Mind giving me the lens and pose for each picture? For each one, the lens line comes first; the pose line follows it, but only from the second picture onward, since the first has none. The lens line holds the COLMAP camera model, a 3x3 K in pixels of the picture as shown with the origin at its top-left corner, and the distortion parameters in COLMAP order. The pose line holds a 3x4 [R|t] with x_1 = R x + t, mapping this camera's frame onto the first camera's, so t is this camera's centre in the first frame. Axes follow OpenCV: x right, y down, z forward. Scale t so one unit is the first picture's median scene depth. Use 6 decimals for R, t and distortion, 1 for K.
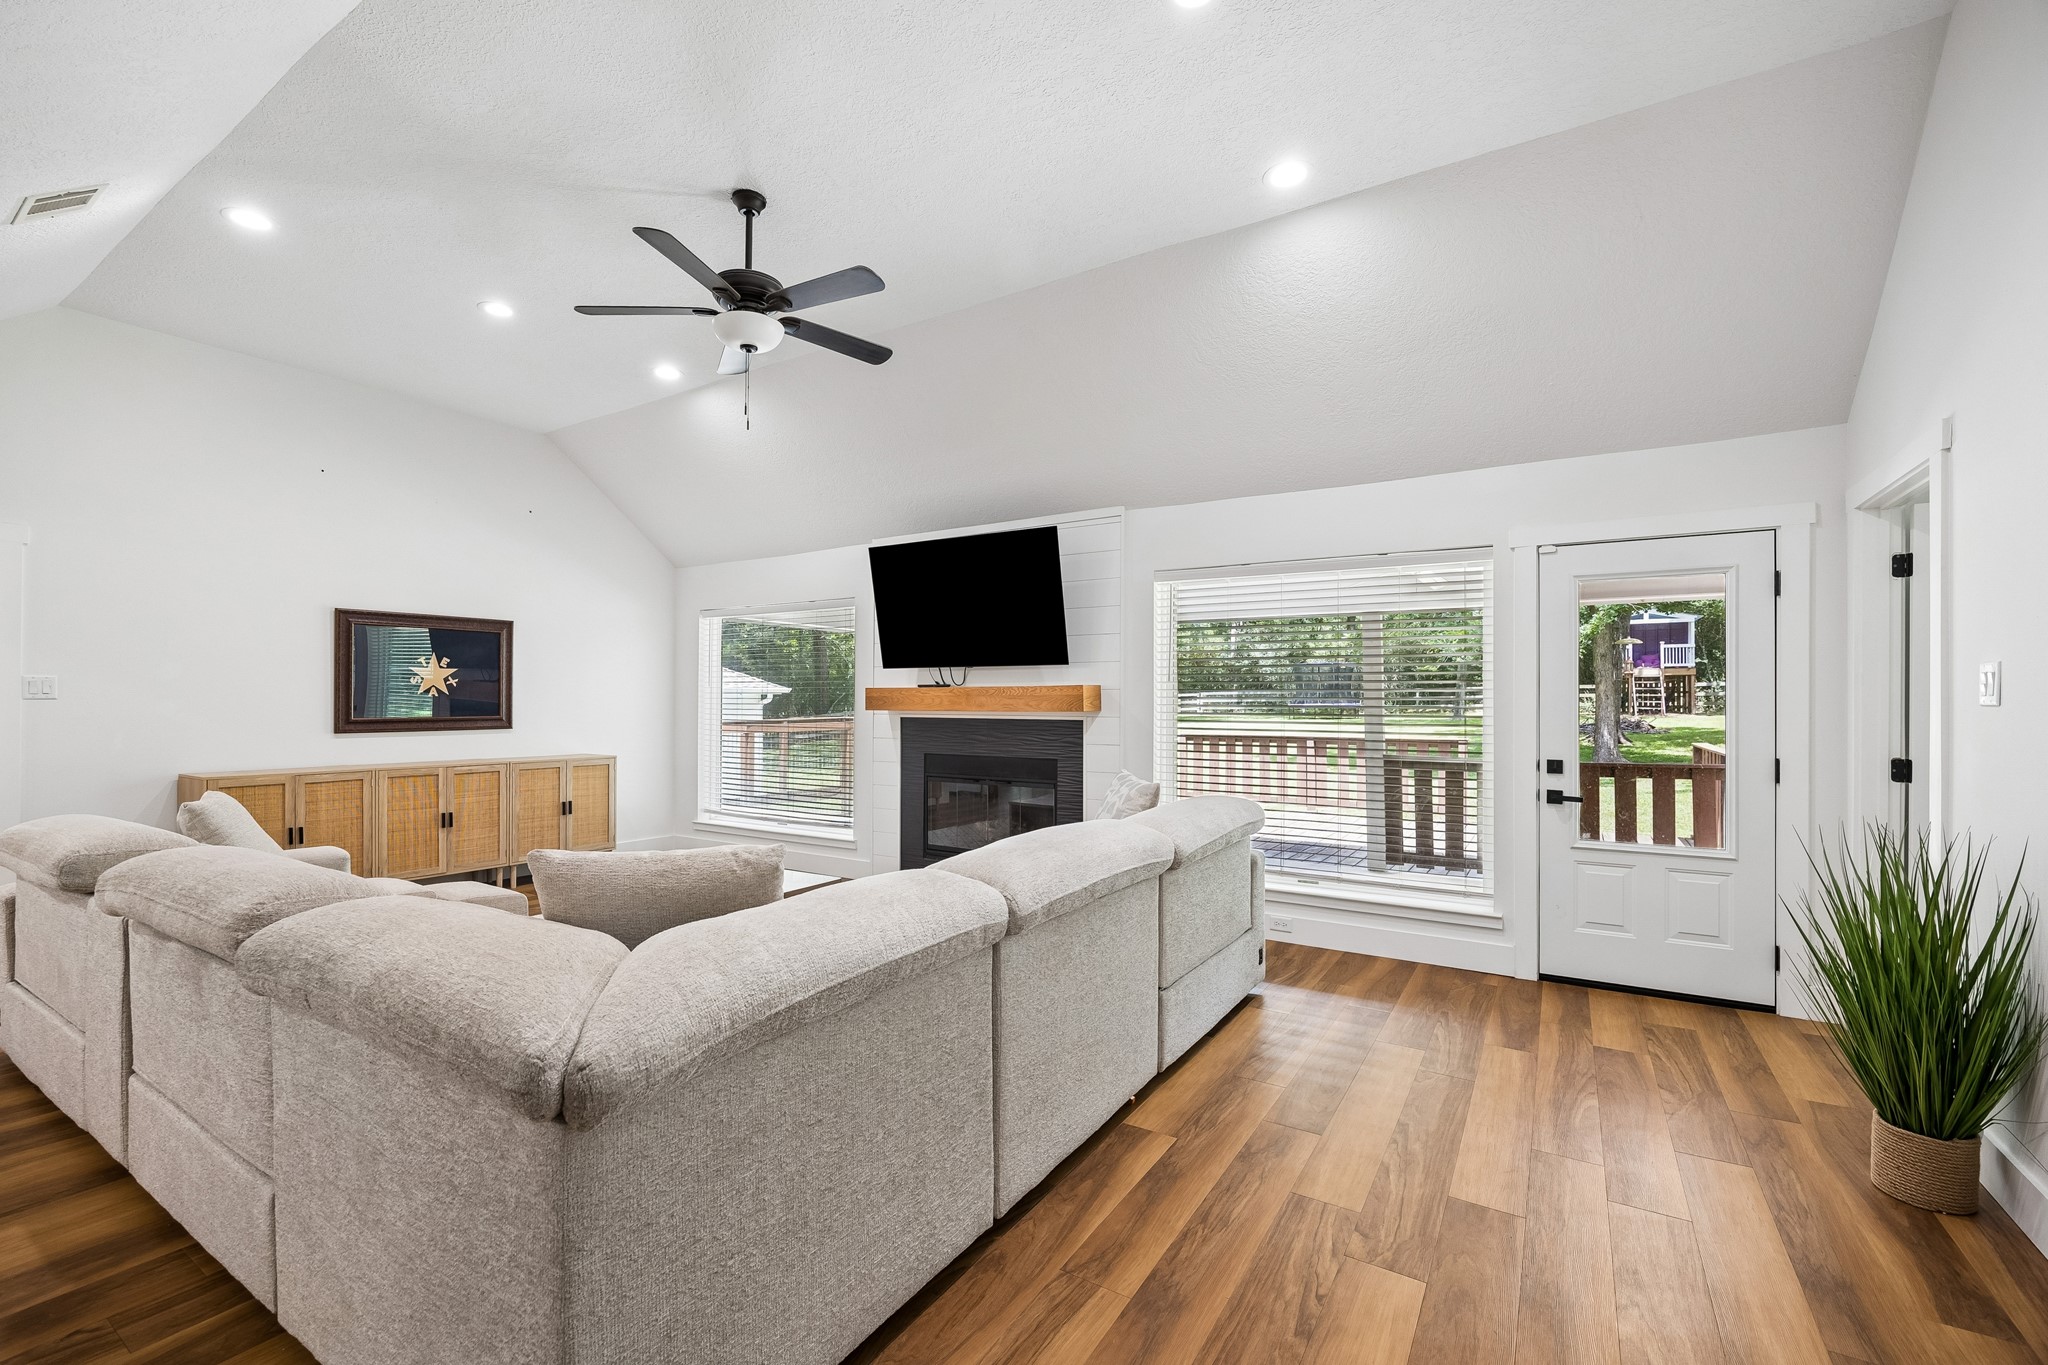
lens RADIAL K [[862.9, 0, 1024.0], [0, 862.9, 682.5], [0, 0, 1]] dist [0.000869, 0.000012]
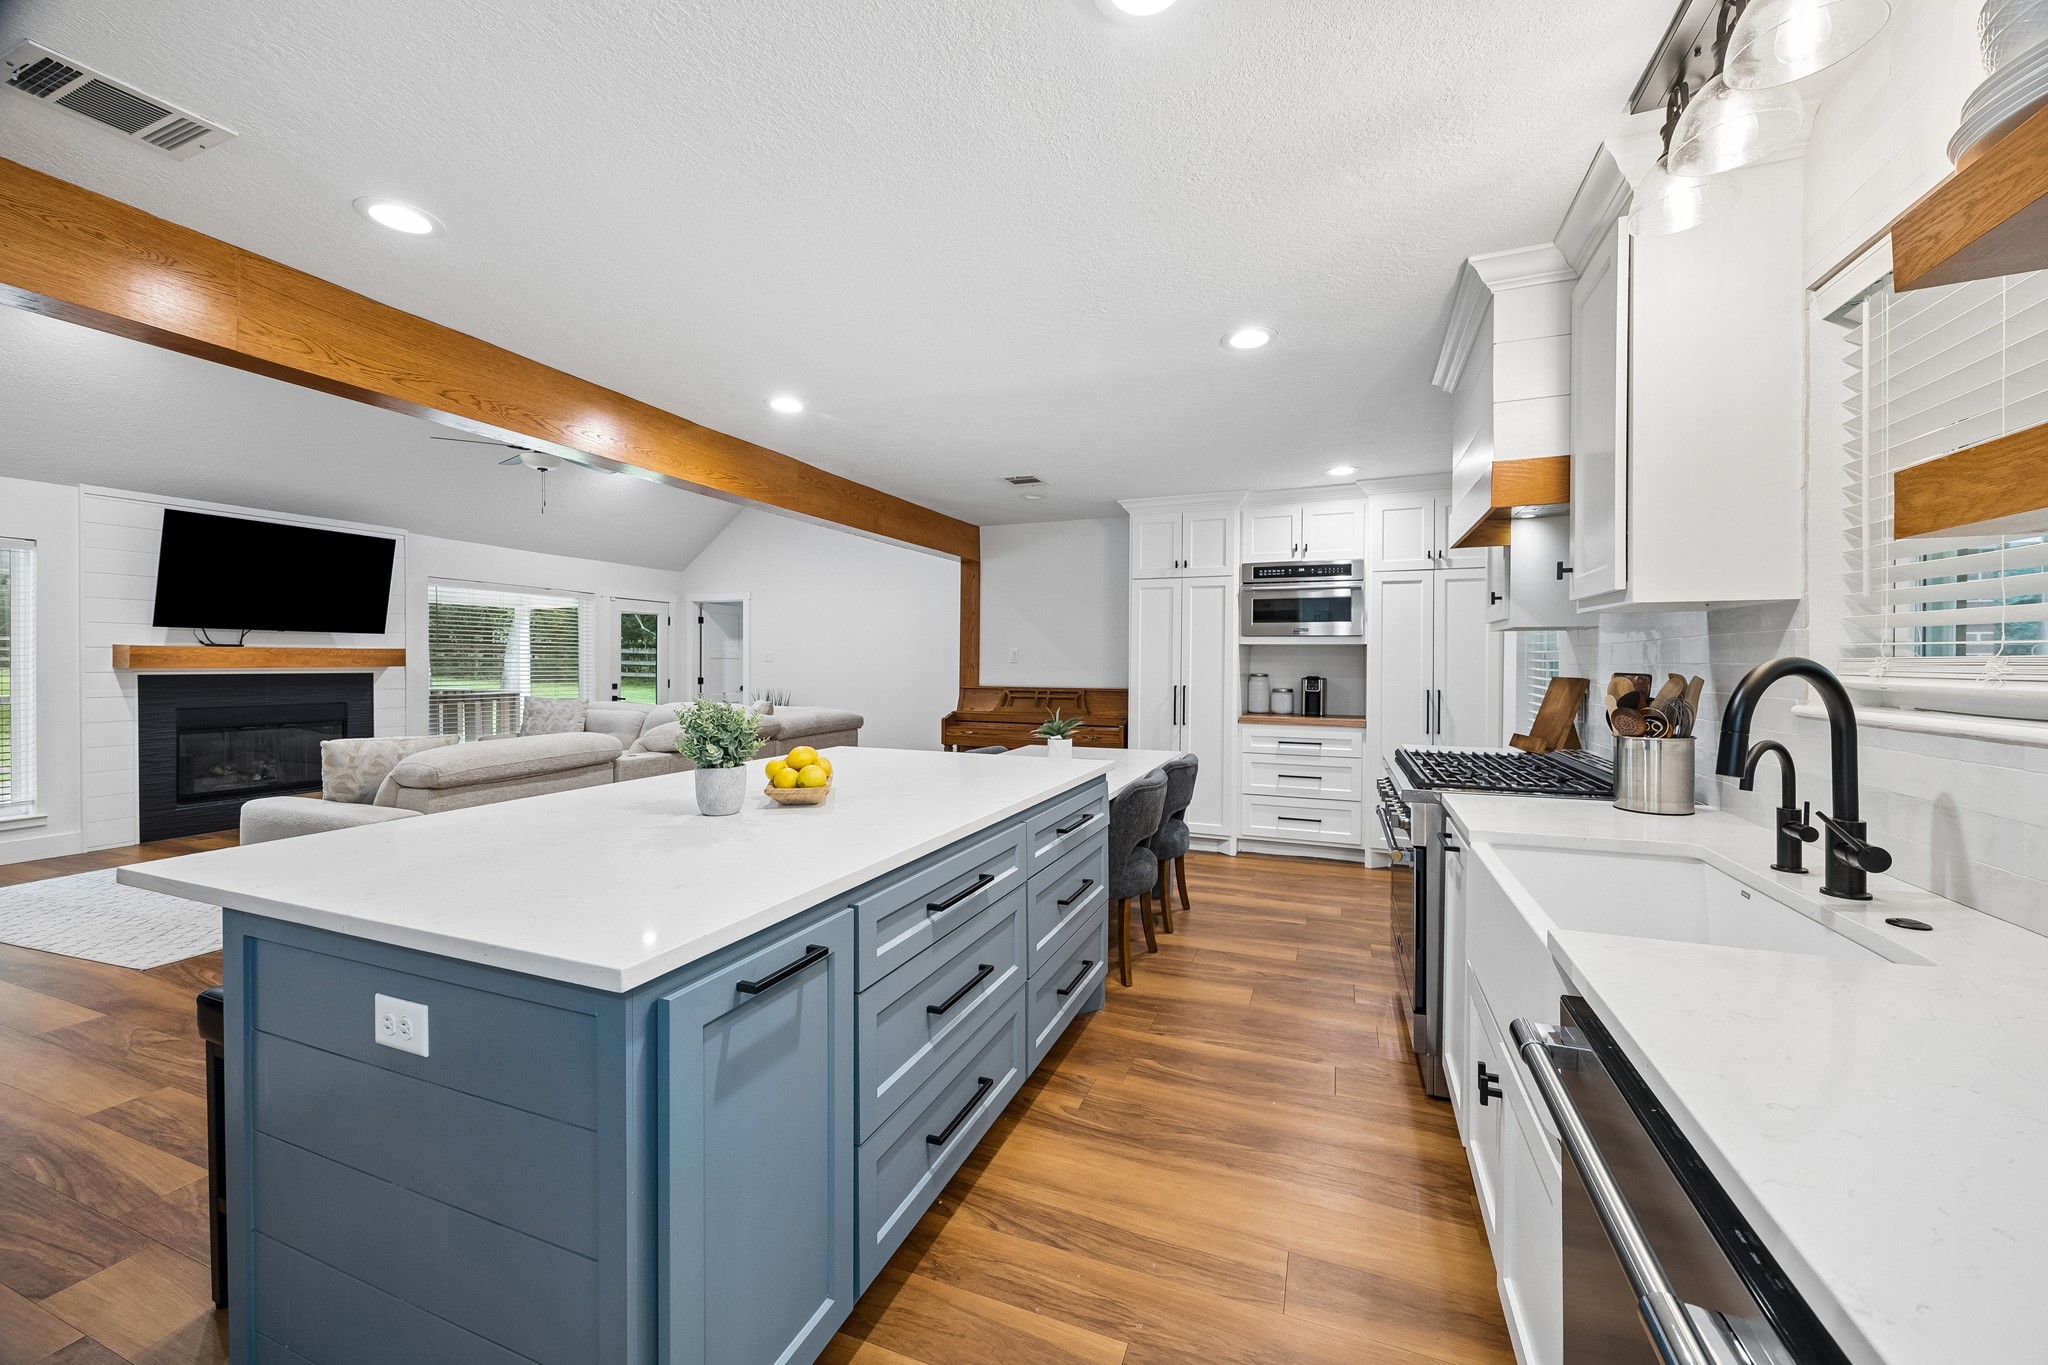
lens RADIAL K [[794.6, 0, 1031.6], [0, 794.6, 671.4], [0, 0, 1]] dist [0.002102, 0.000306]
pose [[-0.186892, -0.015114, 0.982264, -1.299819], [-0.025963, 0.999608, 0.010441, -0.000665], [-0.982037, -0.023551, -0.187211, 0.172841]]
